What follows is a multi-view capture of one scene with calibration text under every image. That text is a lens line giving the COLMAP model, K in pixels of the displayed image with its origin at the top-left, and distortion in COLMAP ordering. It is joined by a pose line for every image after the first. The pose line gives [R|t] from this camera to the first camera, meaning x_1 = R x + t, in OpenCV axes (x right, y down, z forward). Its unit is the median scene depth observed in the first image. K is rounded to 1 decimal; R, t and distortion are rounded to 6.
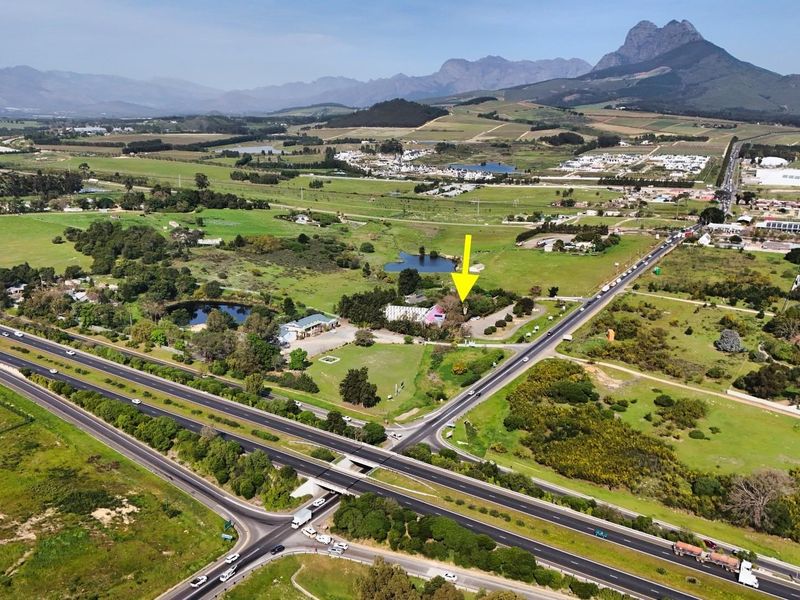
lens RADIAL K [[1089.0, 0, 398.4], [0, 1089.0, 300.5], [0, 0, 1]] dist [0.258494, 0.000000]
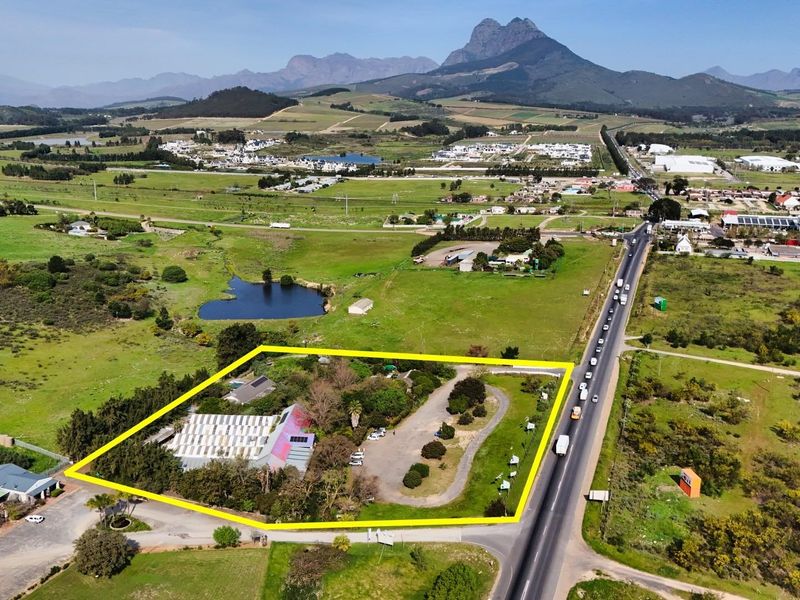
lens RADIAL K [[1089.0, 0, 401.9], [0, 1089.0, 294.6], [0, 0, 1]] dist [0.258494, 0.000000]
pose [[0.990359, -0.036563, 0.133609, 0.007529], [0.037258, 0.999302, -0.002709, -0.016505], [-0.133416, 0.007661, 0.991030, 0.199682]]
